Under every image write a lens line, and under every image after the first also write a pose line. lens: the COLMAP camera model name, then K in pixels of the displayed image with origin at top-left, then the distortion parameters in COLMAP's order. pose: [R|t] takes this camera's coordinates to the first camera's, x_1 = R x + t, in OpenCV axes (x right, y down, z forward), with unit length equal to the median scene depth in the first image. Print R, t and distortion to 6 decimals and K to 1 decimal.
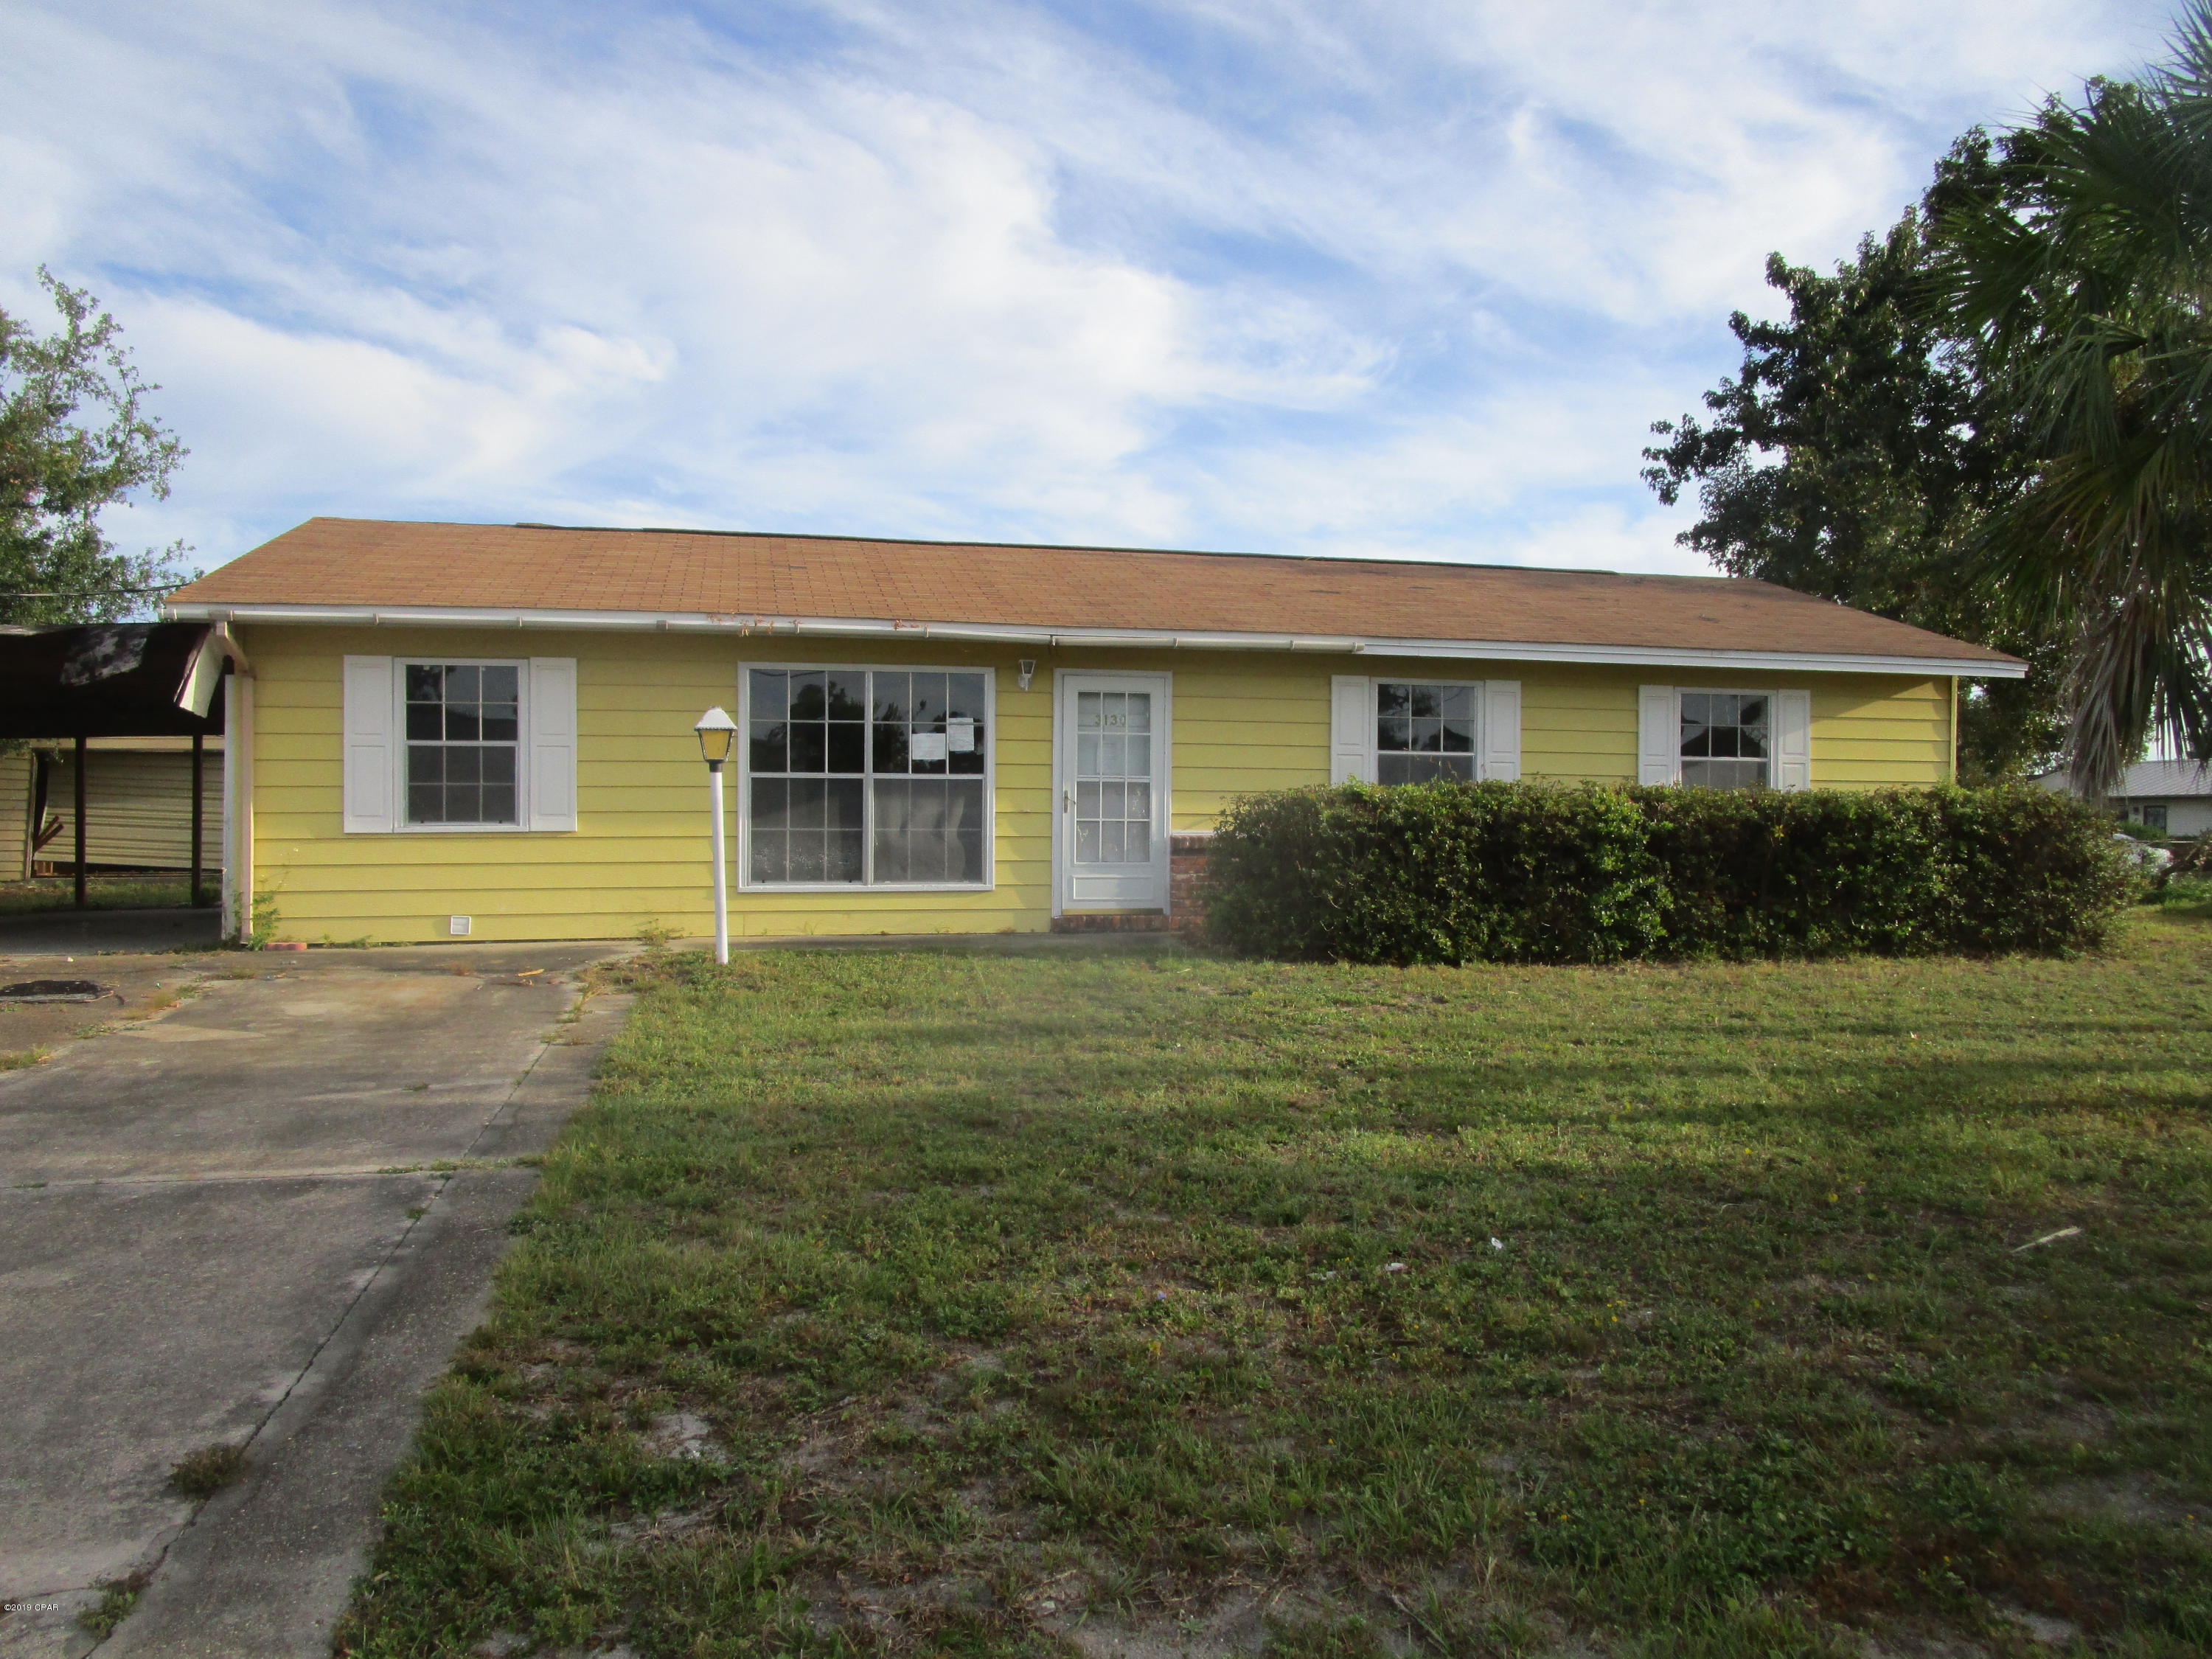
lens RADIAL K [[1566.5, 0, 1088.2], [0, 1566.5, 893.2], [0, 0, 1]] dist [-0.033683, 0.007112]
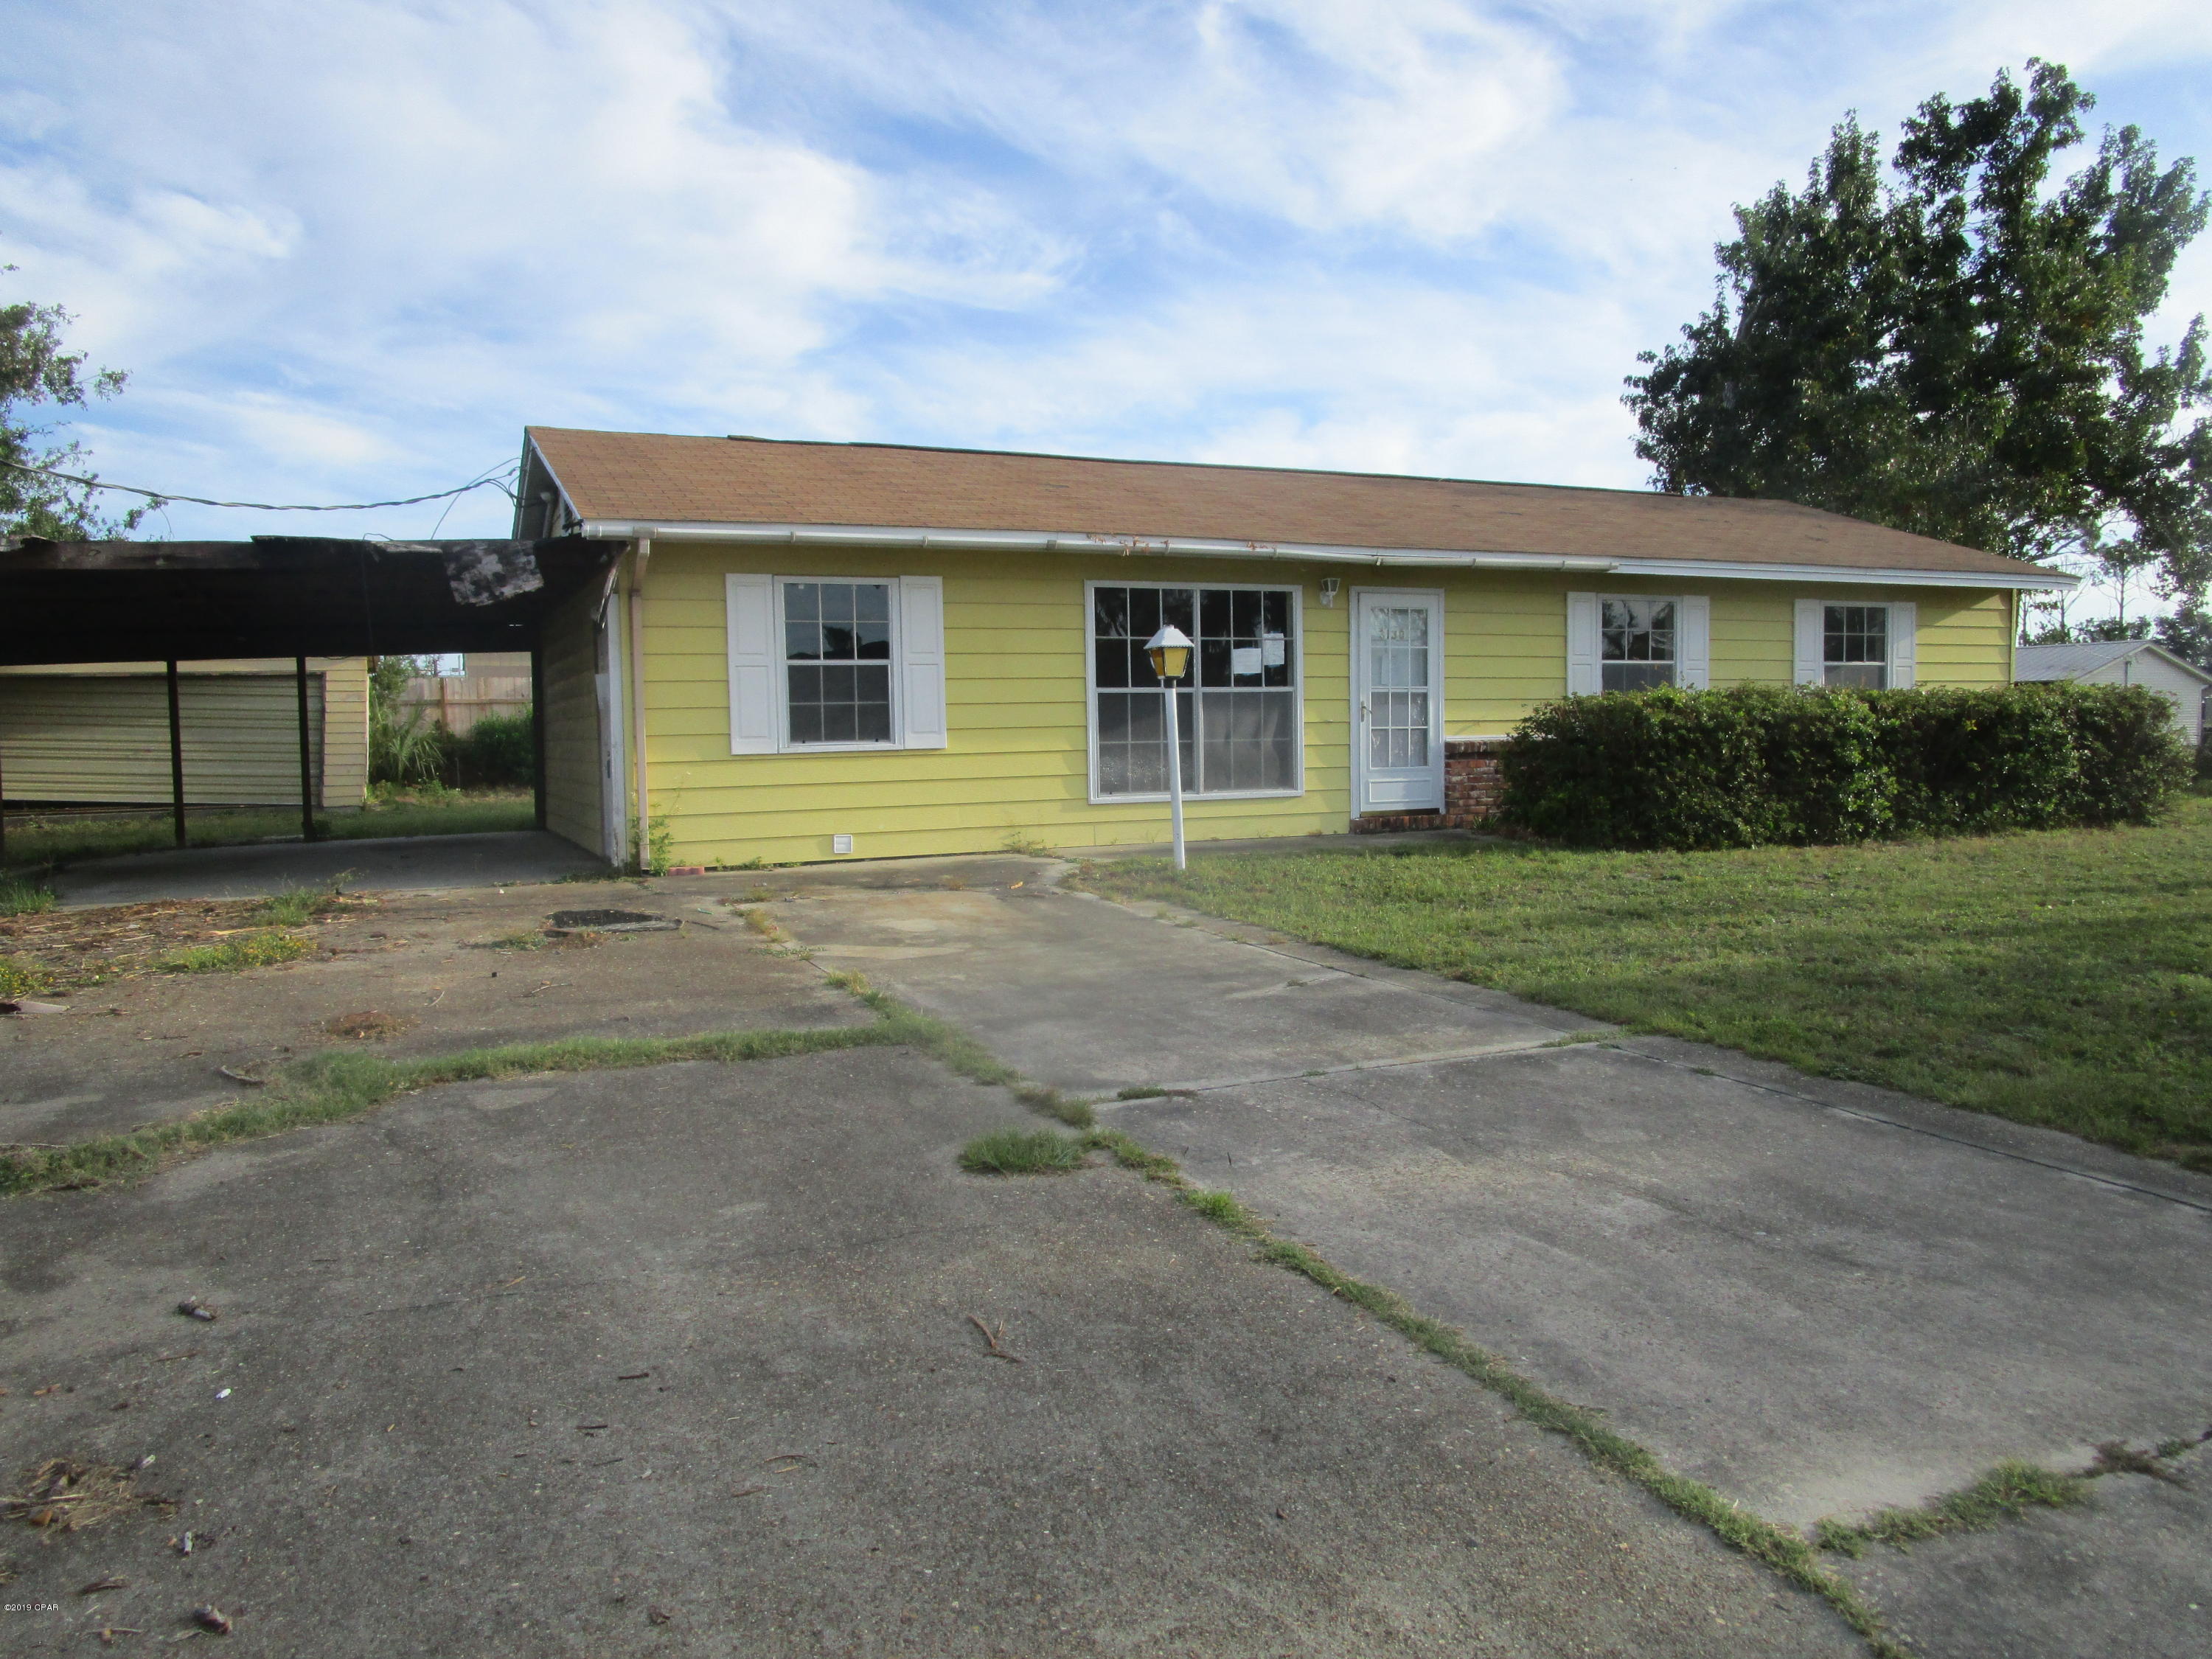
lens RADIAL K [[1566.5, 0, 1092.6], [0, 1566.5, 925.9], [0, 0, 1]] dist [-0.033683, 0.007112]
pose [[0.980559, -0.044513, 0.191110, -0.383054], [0.029419, 0.996271, 0.081106, -0.003449], [-0.194008, -0.073907, 0.978212, -0.027490]]
